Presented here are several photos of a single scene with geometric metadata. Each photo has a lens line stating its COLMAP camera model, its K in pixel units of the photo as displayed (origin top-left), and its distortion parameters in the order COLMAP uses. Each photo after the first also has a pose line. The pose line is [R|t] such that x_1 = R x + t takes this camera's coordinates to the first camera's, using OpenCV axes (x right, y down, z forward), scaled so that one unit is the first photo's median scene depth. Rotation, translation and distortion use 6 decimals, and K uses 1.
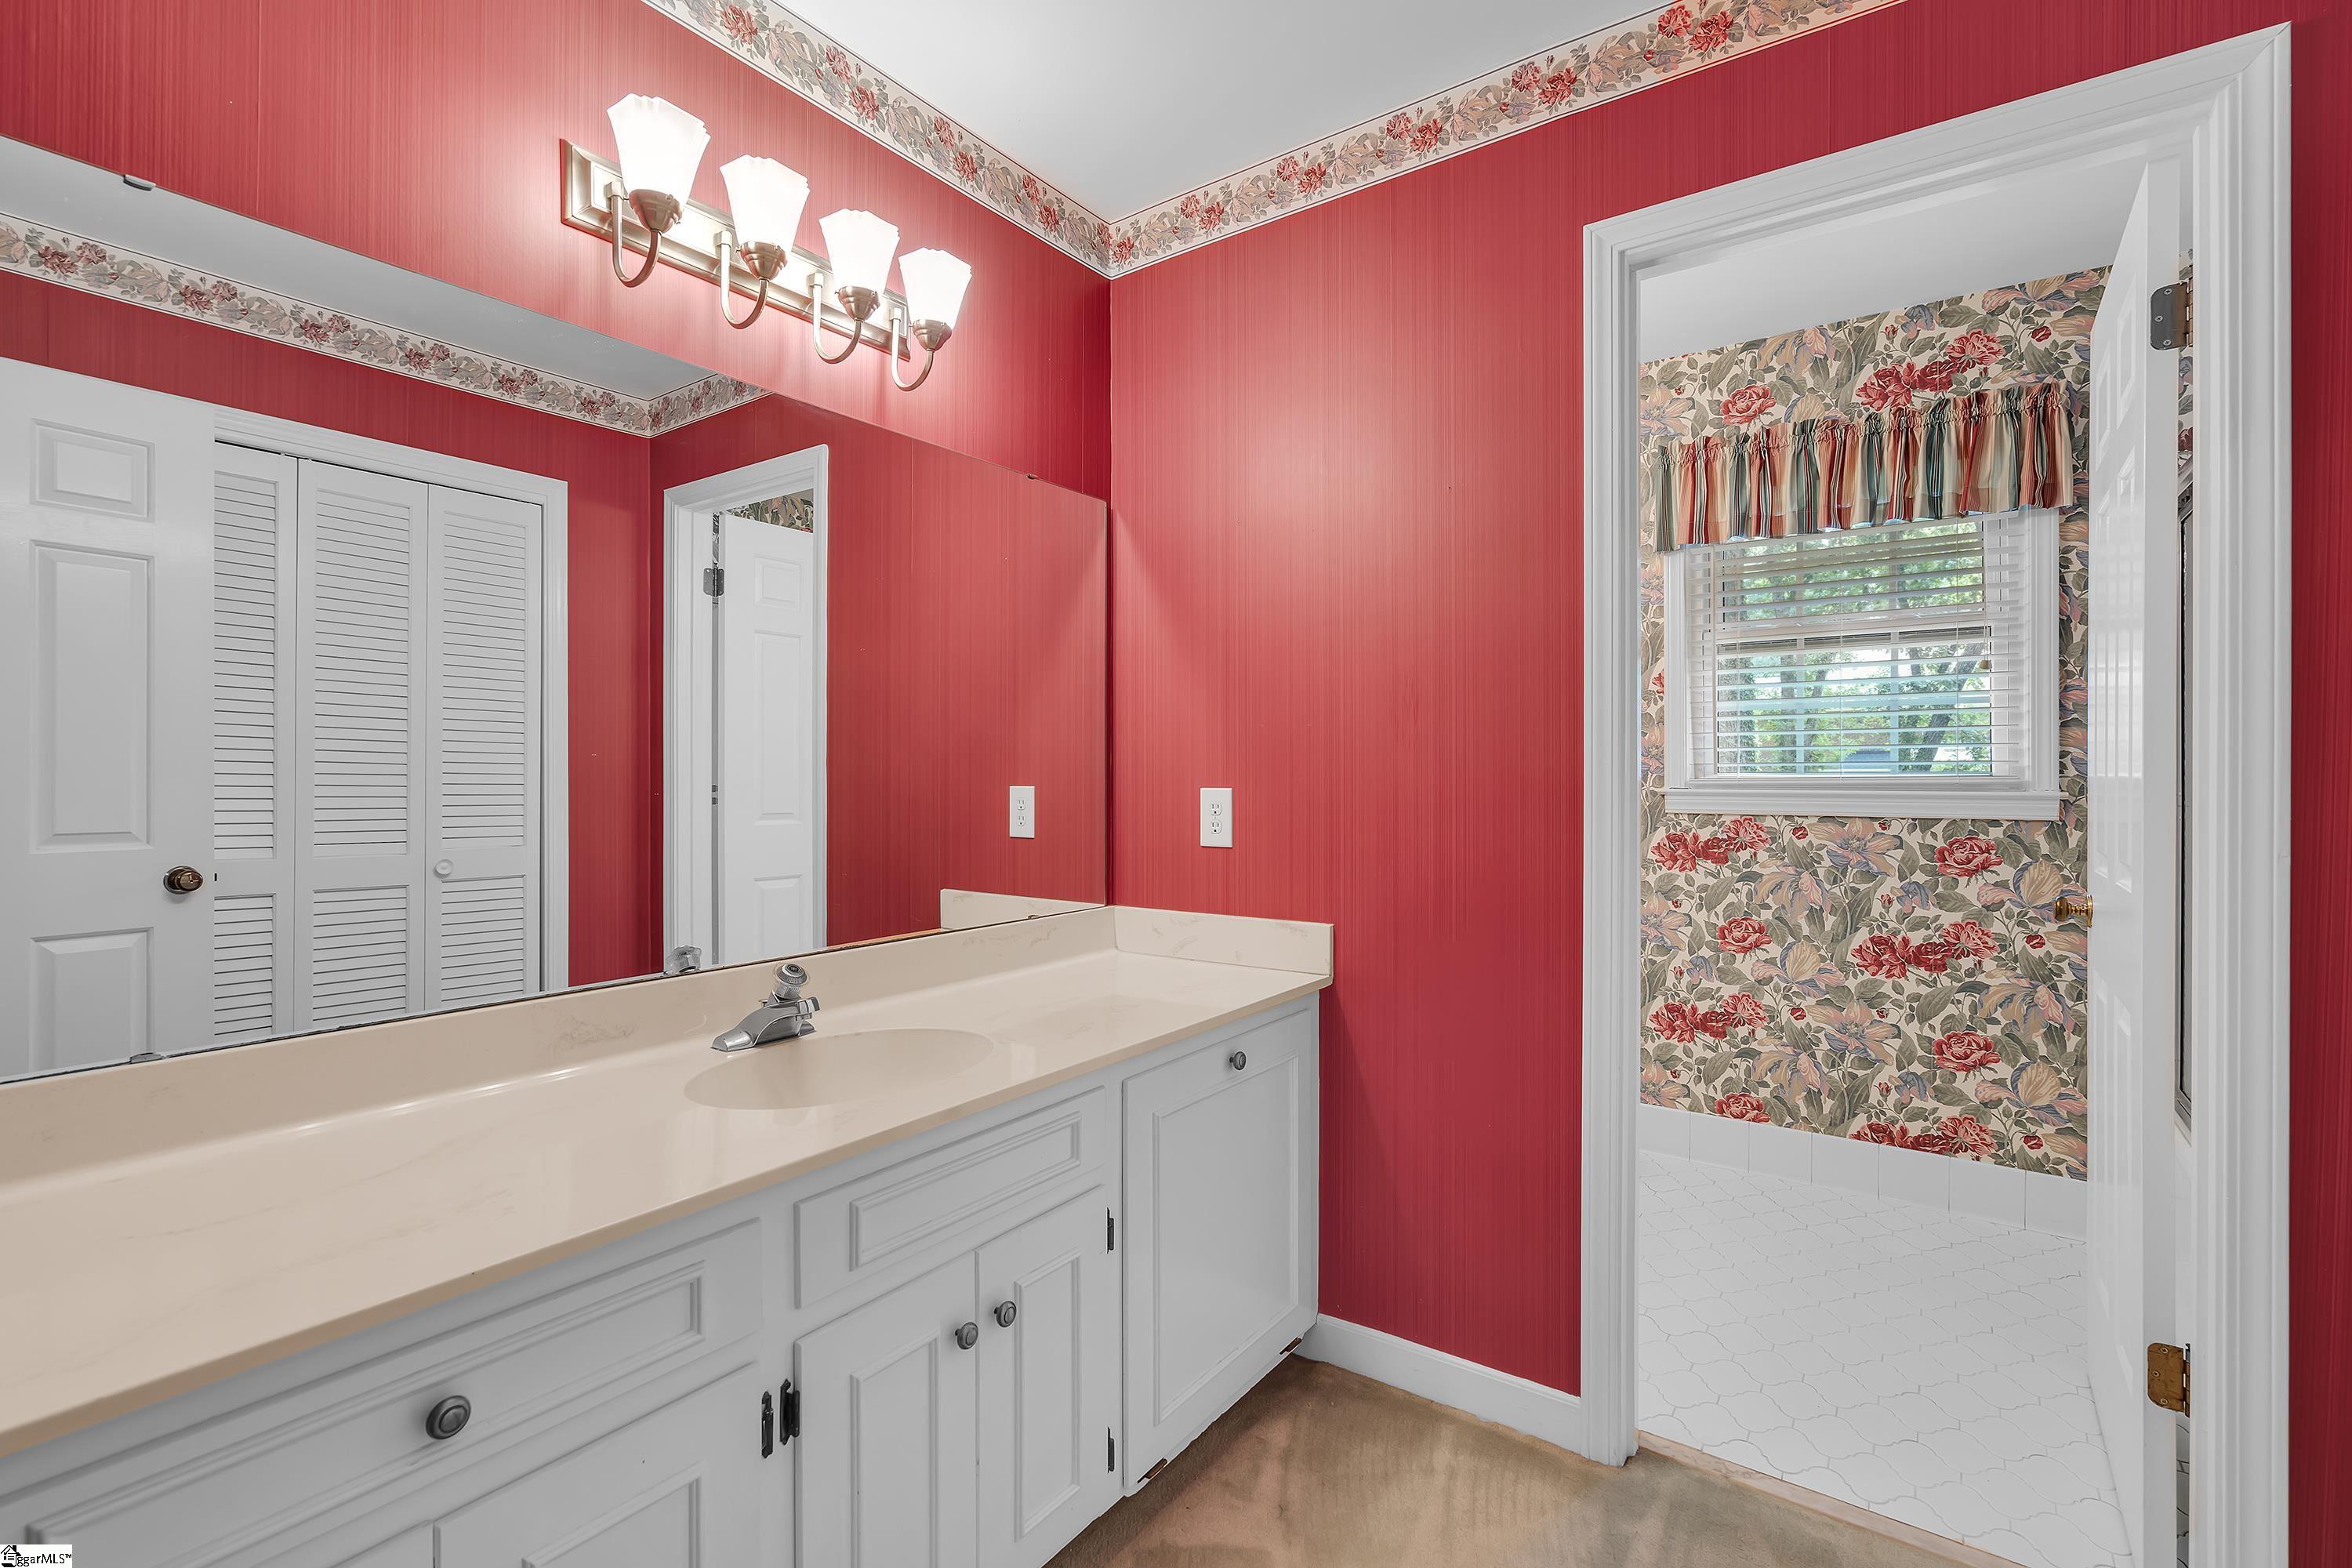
lens RADIAL K [[1062.5, 0, 1174.0], [0, 1062.5, 788.9], [0, 0, 1]] dist [-0.012178, 0.000646]
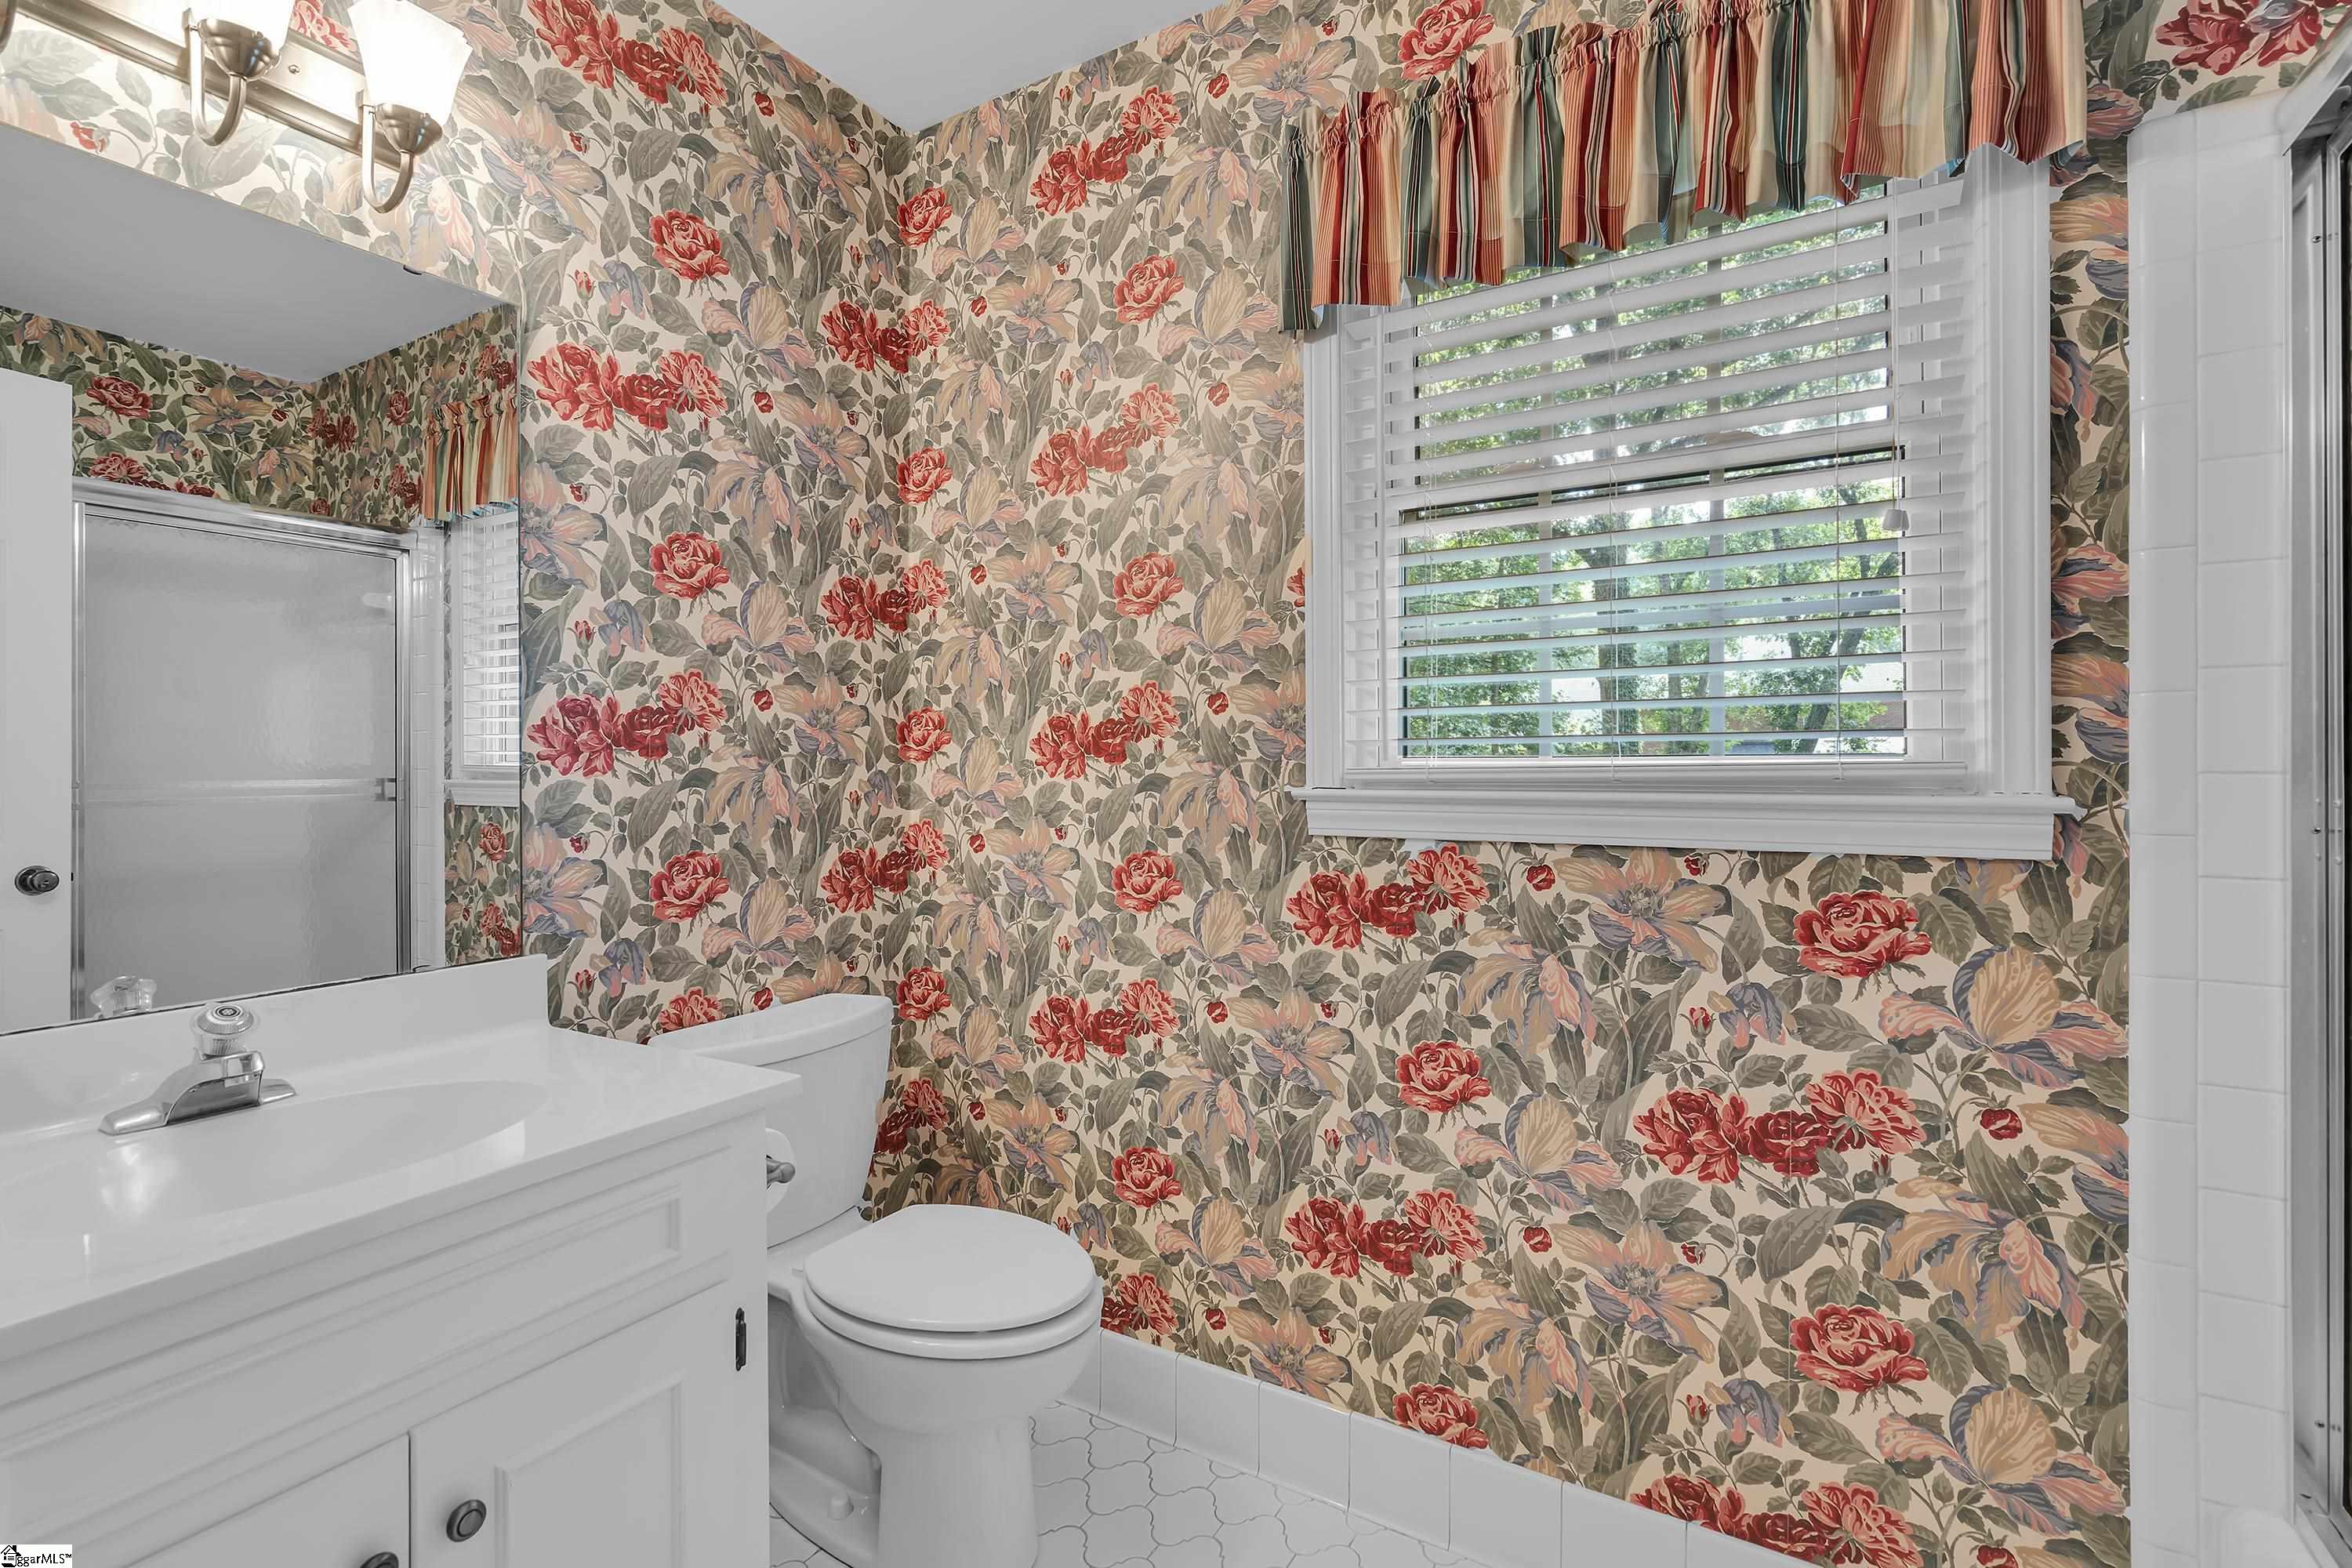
lens RADIAL K [[1062.5, 0, 1181.6], [0, 1062.5, 780.1], [0, 0, 1]] dist [-0.012178, 0.000646]
pose [[0.994691, -0.003629, 0.102841, 0.389454], [0.003706, 0.999993, -0.000561, -0.005162], [-0.102838, 0.000939, 0.994698, 0.543308]]
